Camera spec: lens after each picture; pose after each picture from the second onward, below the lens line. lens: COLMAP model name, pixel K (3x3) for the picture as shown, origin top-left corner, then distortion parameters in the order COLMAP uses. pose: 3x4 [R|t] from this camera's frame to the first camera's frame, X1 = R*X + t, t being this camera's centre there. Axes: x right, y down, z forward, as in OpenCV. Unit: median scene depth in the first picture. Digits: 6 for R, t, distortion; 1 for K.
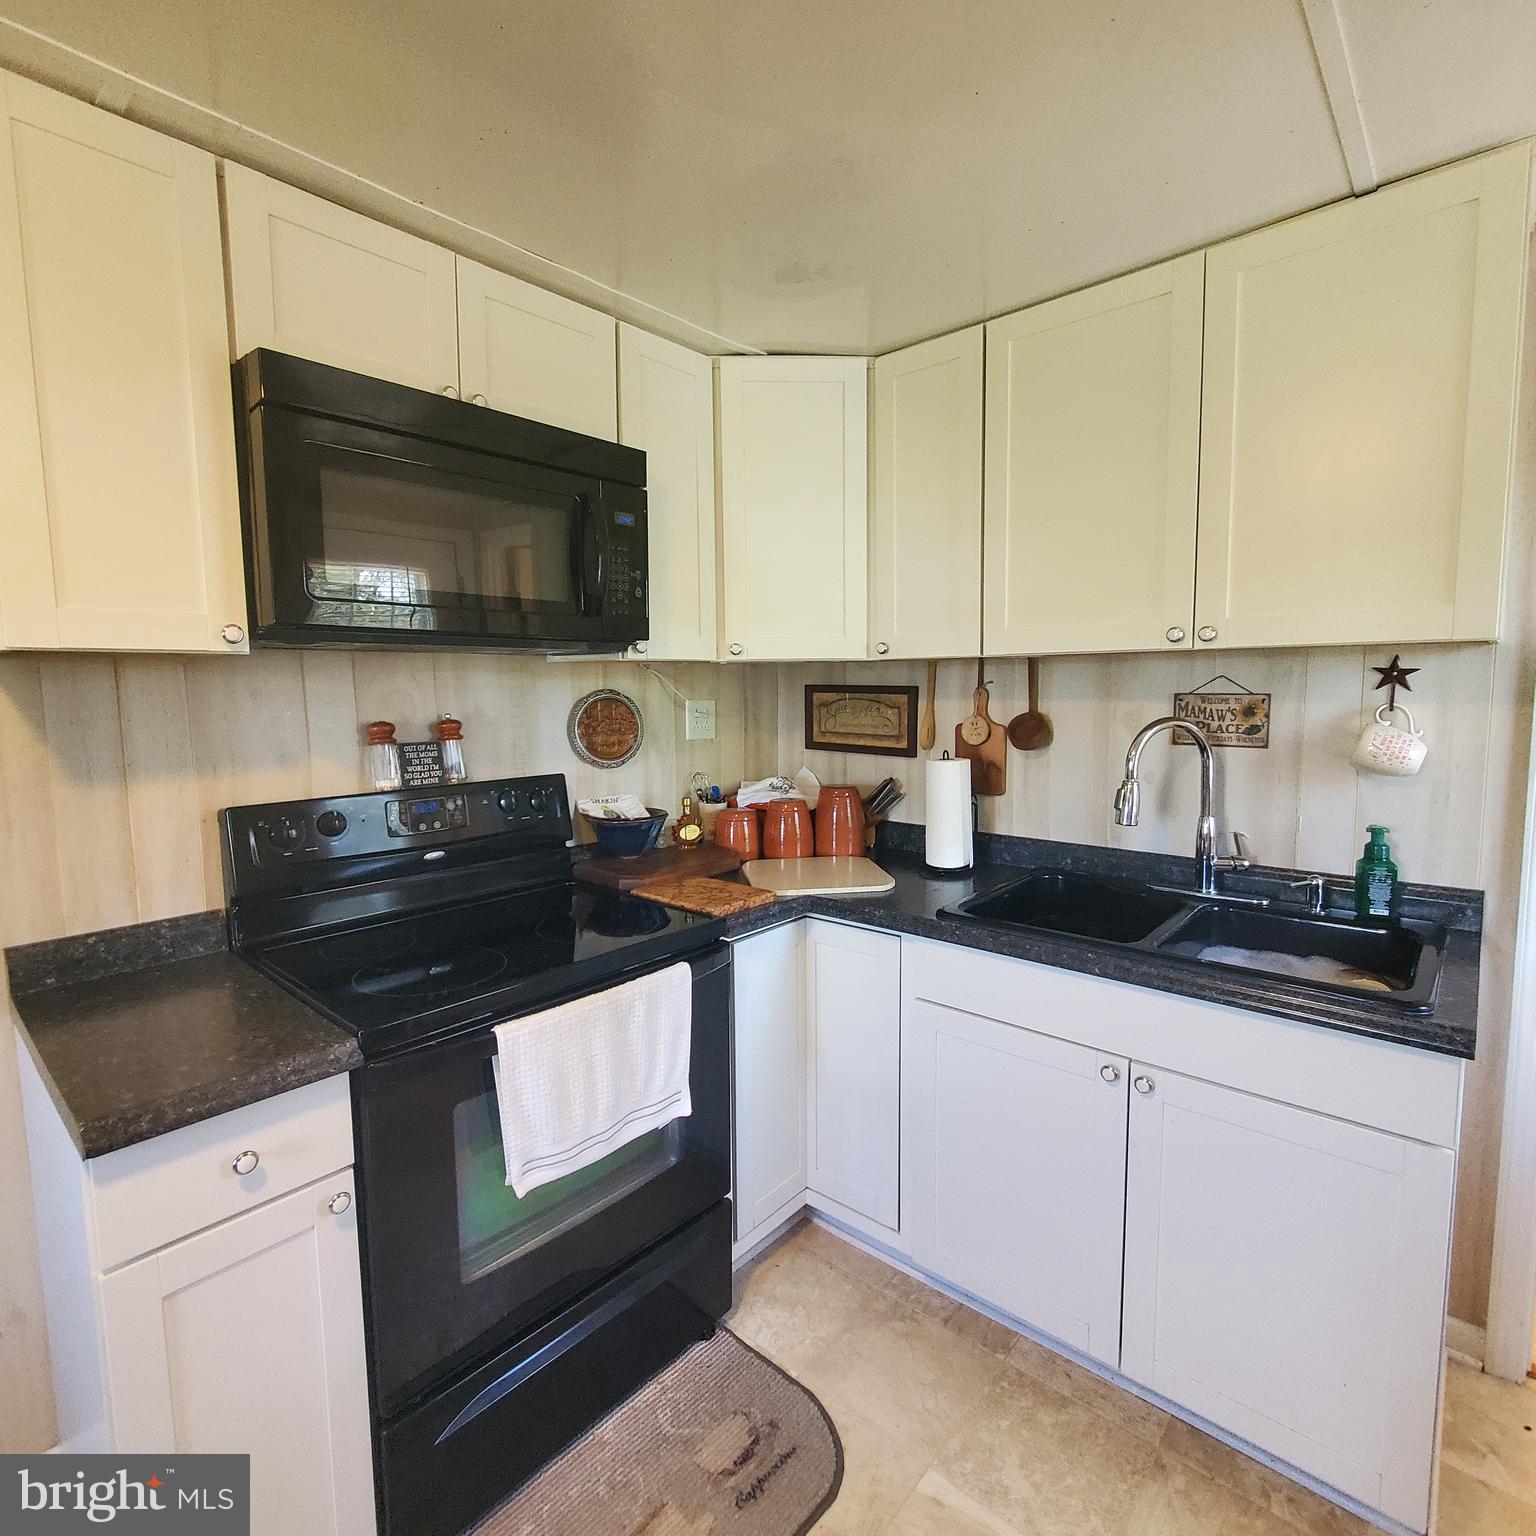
lens RADIAL K [[813.1, 0, 757.8], [0, 813.1, 760.7], [0, 0, 1]] dist [-0.002181, 0.000138]
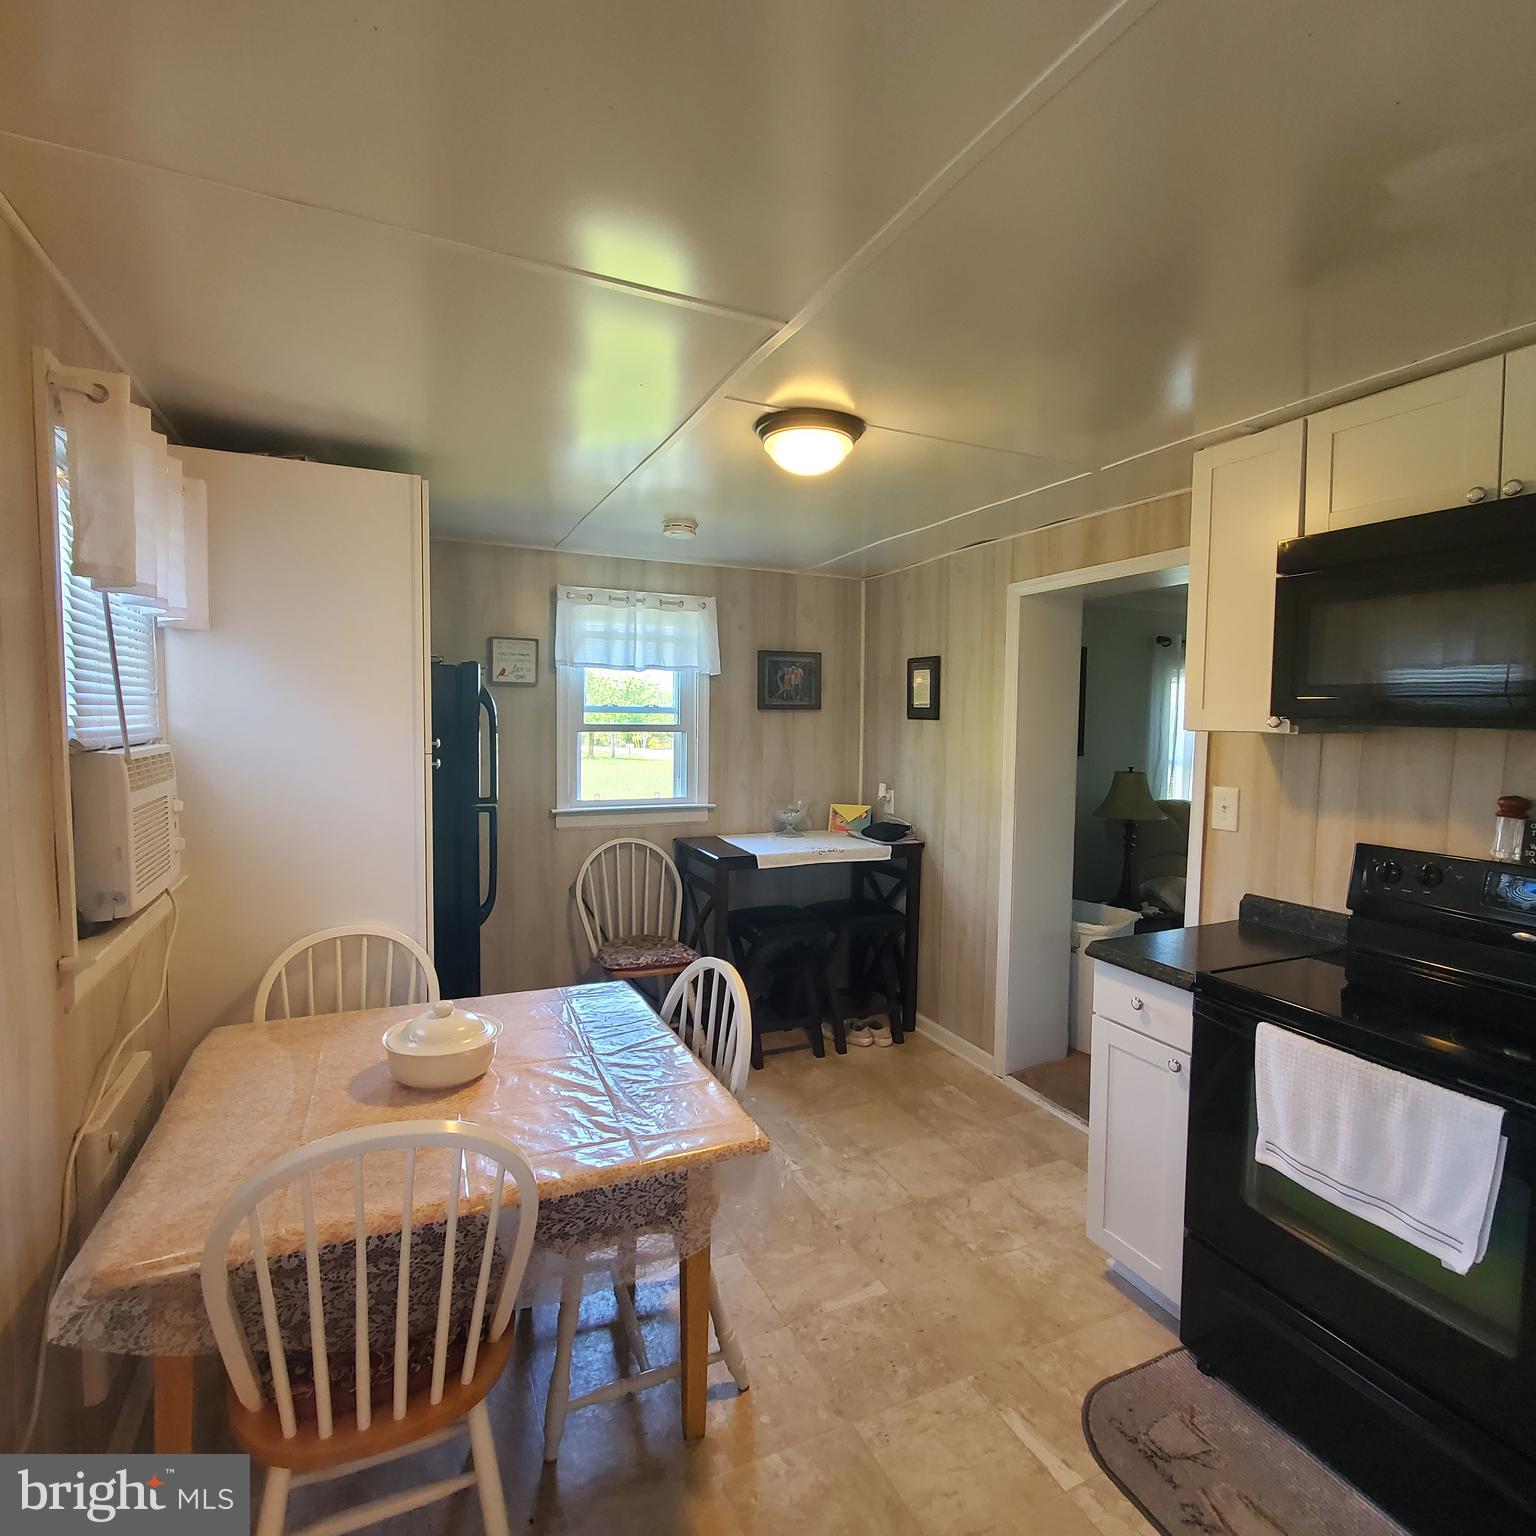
lens RADIAL K [[813.1, 0, 757.0], [0, 813.1, 766.9], [0, 0, 1]] dist [-0.002181, 0.000138]
pose [[-0.404773, 0.062481, -0.912280, 0.800450], [-0.092761, 0.989711, 0.108942, -0.099741], [0.909700, 0.128721, -0.394813, 0.488776]]
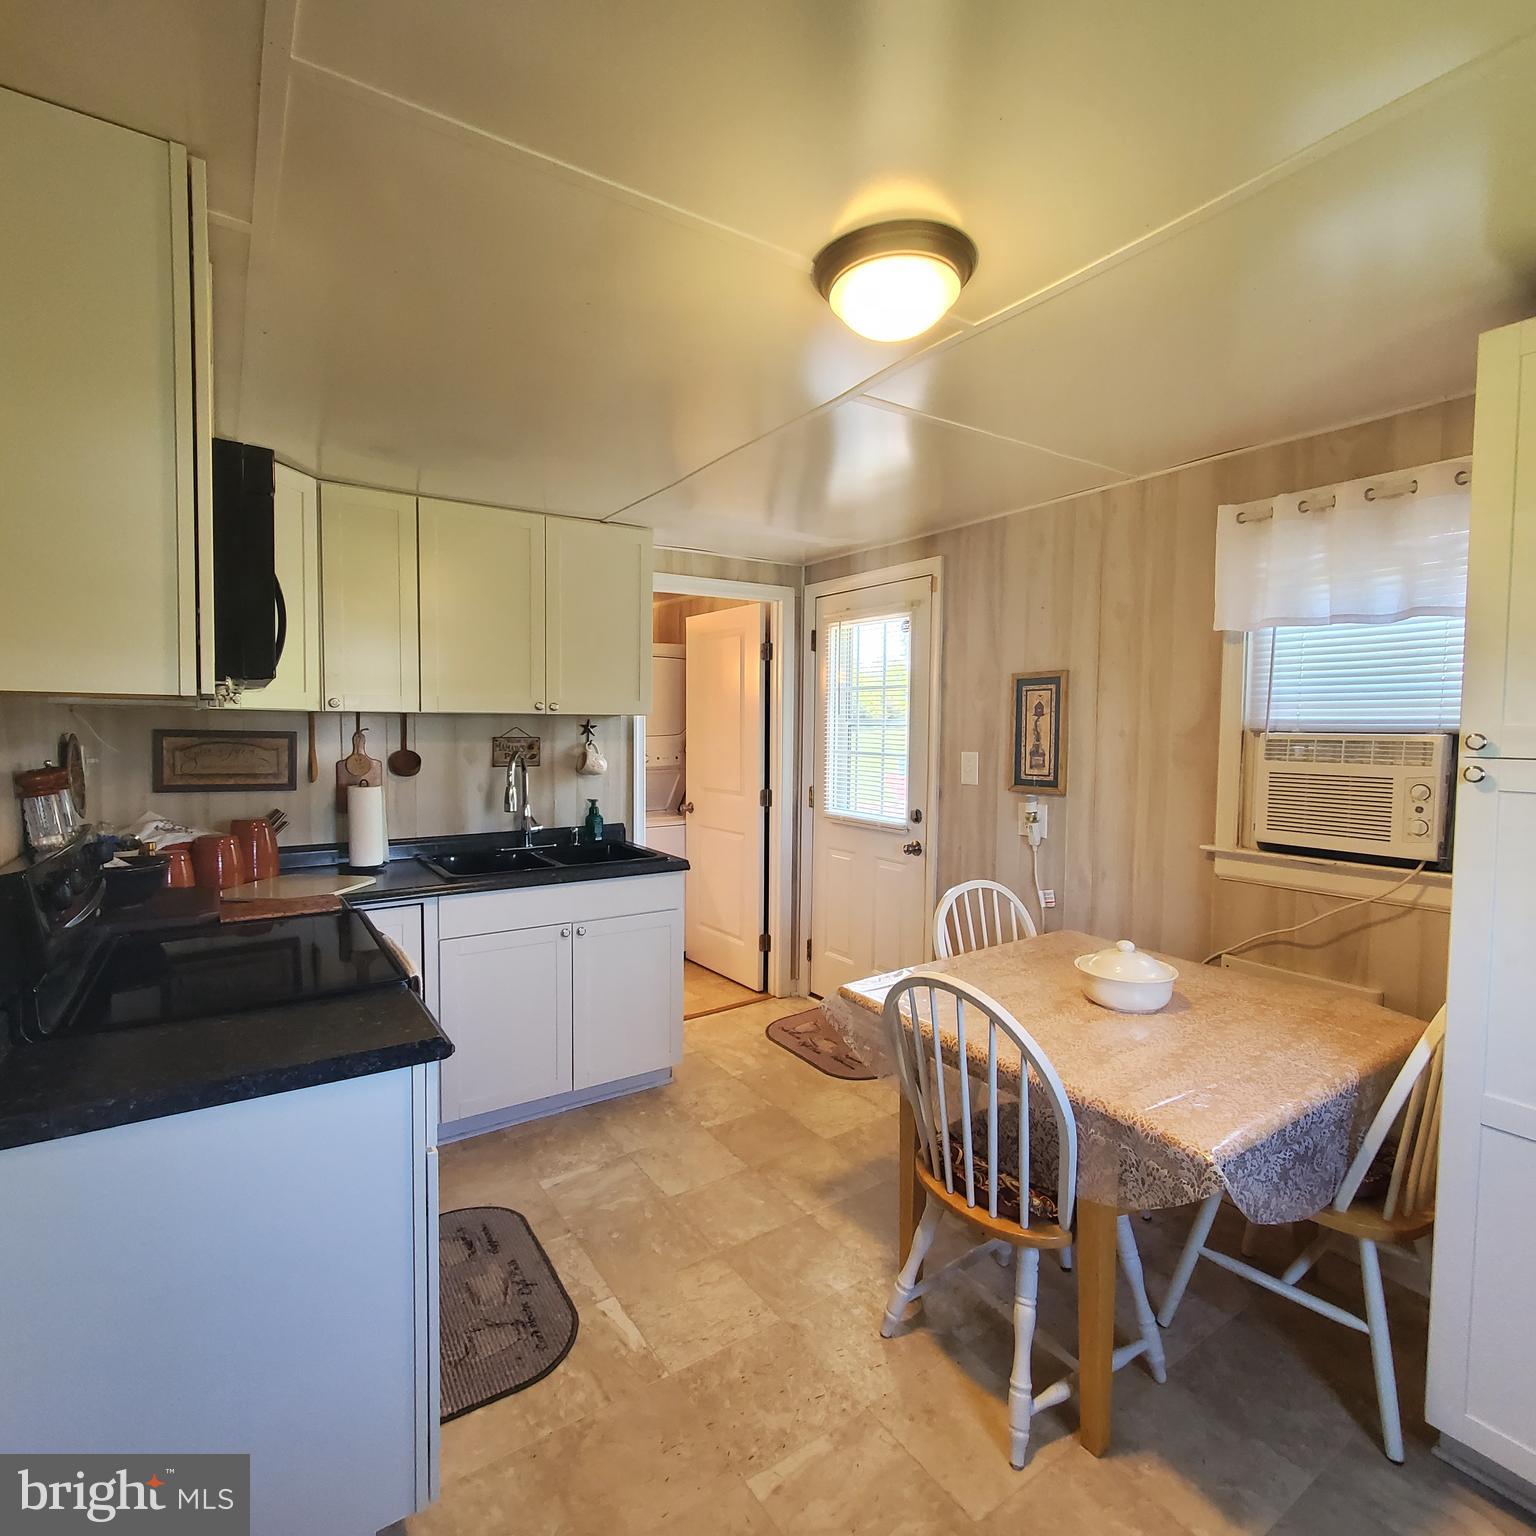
lens RADIAL K [[813.1, 0, 761.2], [0, 813.1, 762.2], [0, 0, 1]] dist [-0.002181, 0.000138]
pose [[0.253214, -0.029978, 0.966946, -1.030301], [0.082553, 0.996544, 0.009277, 0.000620], [-0.963881, 0.077475, 0.254814, 0.023202]]
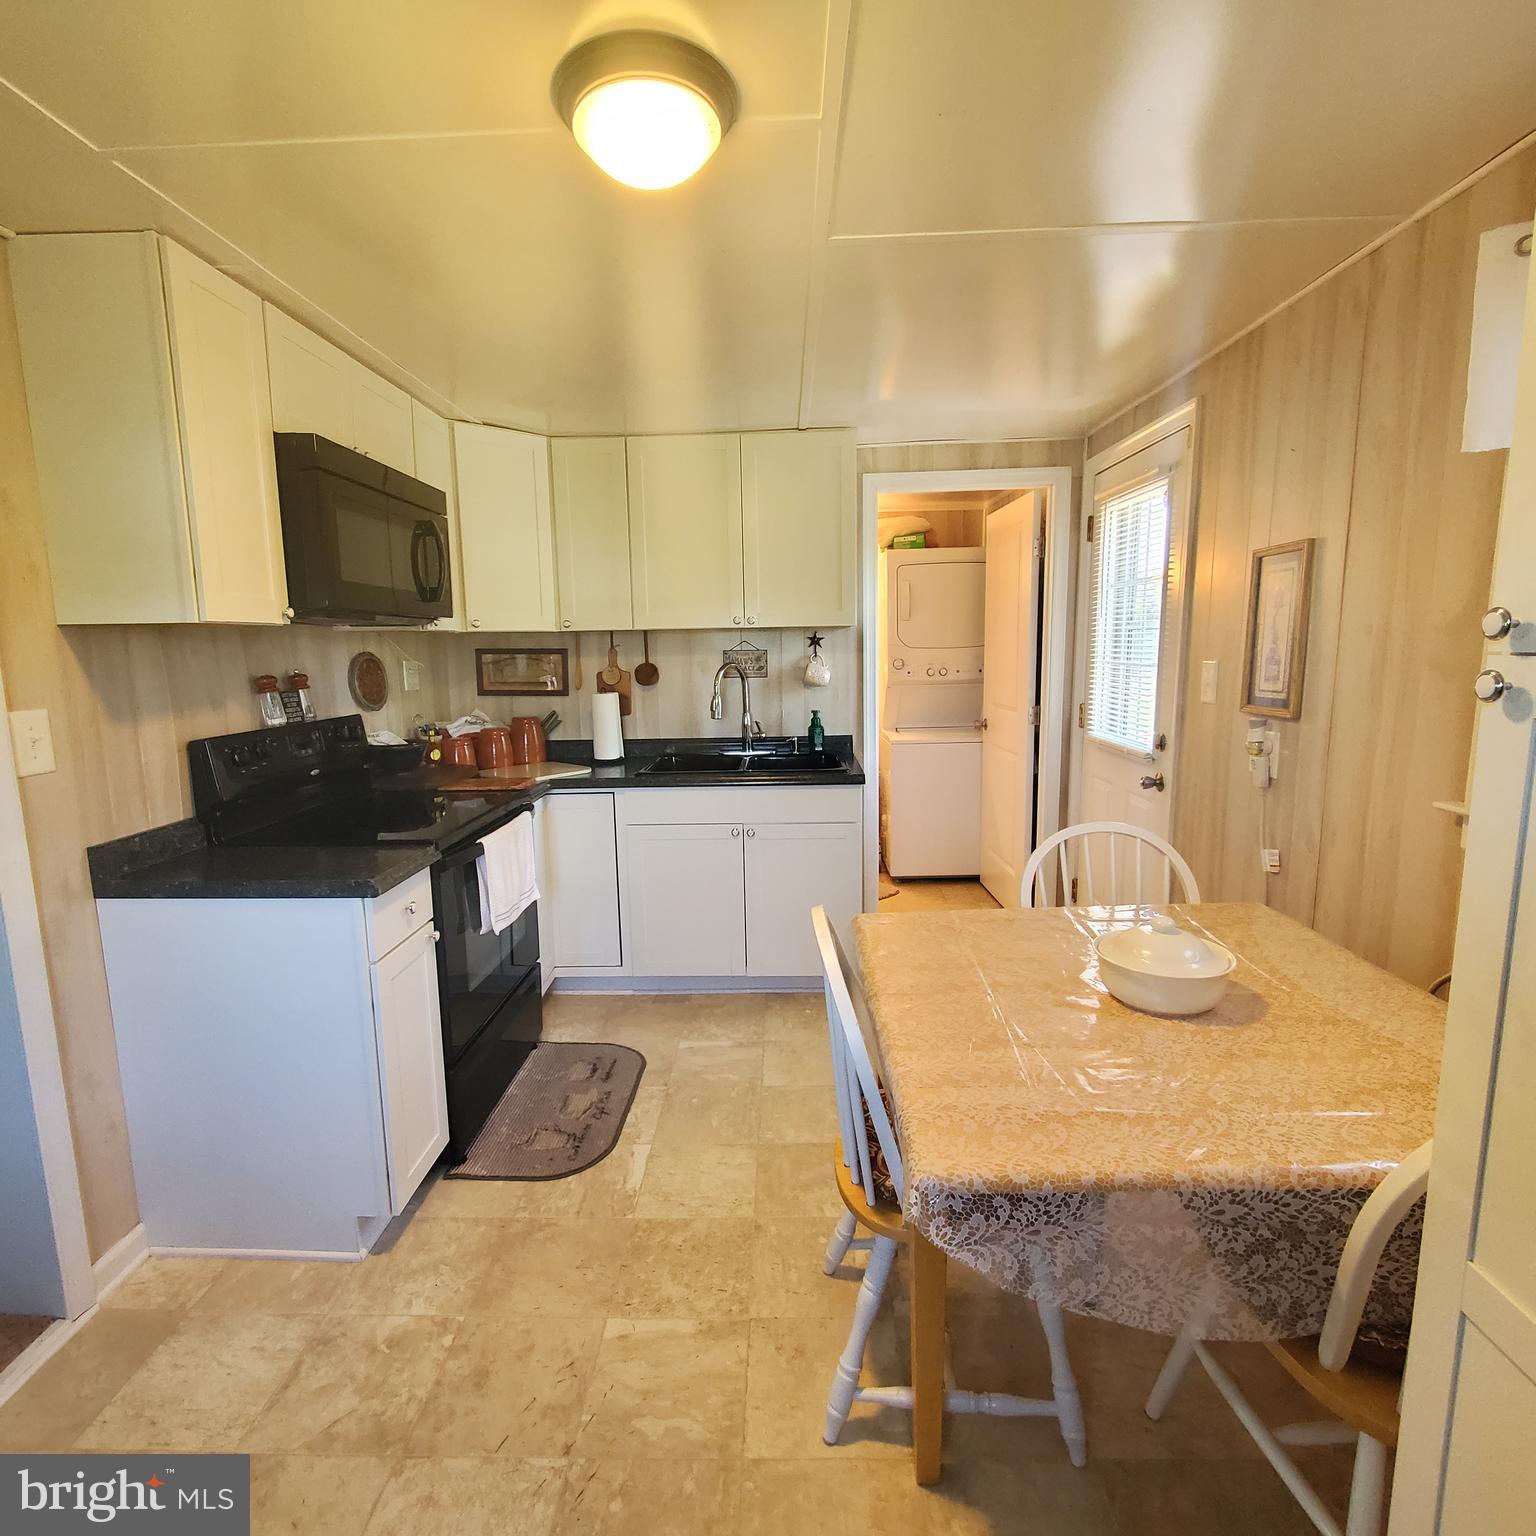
lens RADIAL K [[813.1, 0, 760.5], [0, 813.1, 761.6], [0, 0, 1]] dist [-0.002181, 0.000138]
pose [[0.765092, -0.094261, 0.636984, -0.655033], [0.070132, 0.995541, 0.063084, 0.061115], [-0.640090, -0.003592, 0.768292, -0.507405]]
